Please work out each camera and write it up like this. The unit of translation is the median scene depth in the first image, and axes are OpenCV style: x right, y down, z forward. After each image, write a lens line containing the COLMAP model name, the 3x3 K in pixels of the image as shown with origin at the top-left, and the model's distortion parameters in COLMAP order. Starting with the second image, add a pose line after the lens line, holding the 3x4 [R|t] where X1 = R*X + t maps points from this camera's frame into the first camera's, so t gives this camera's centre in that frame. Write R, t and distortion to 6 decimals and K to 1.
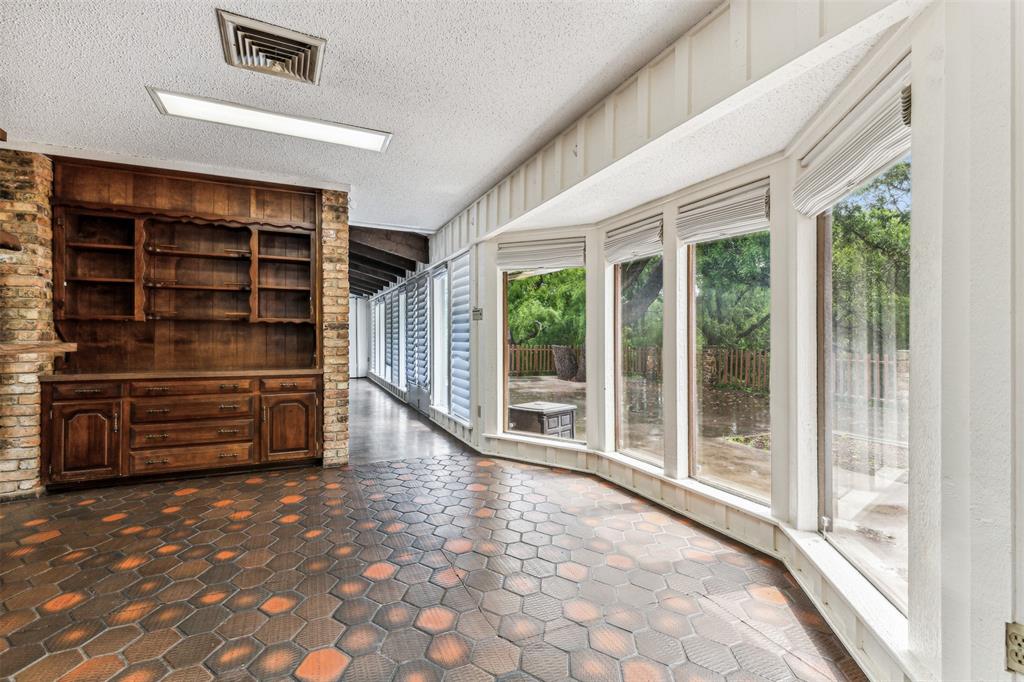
lens RADIAL K [[461.8, 0, 514.0], [0, 461.8, 334.6], [0, 0, 1]] dist [0.000046, -0.000658]
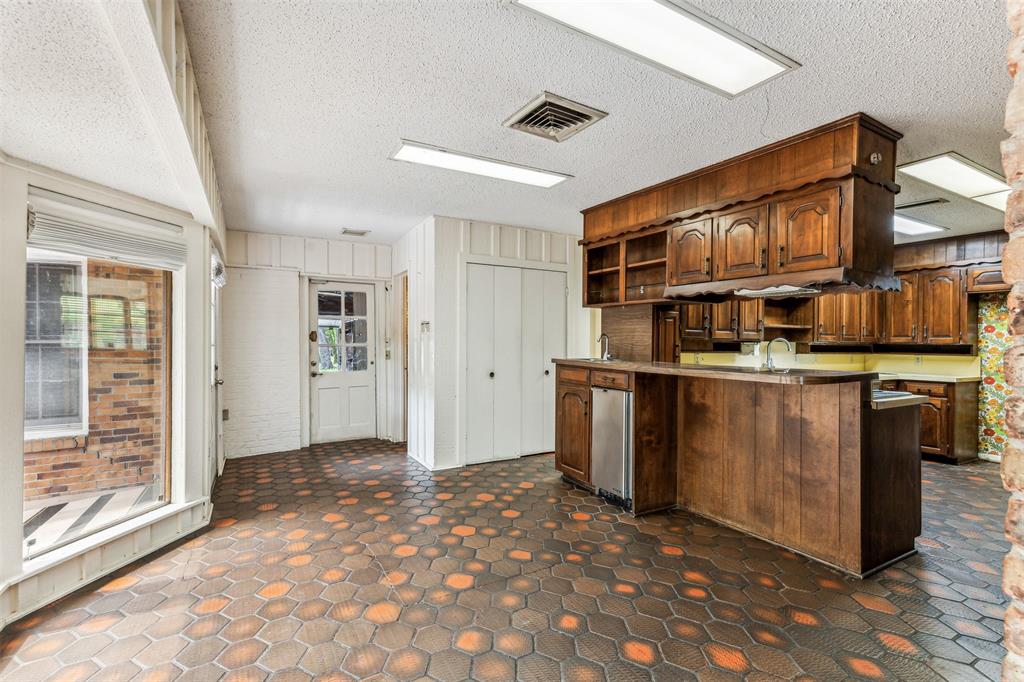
lens RADIAL K [[461.8, 0, 514.1], [0, 461.8, 340.4], [0, 0, 1]] dist [0.000046, -0.000658]
pose [[-0.995387, -0.006227, -0.095738, -0.330563], [-0.006089, 0.999980, -0.001729, -0.063259], [0.095747, -0.001138, -0.995405, 2.250176]]
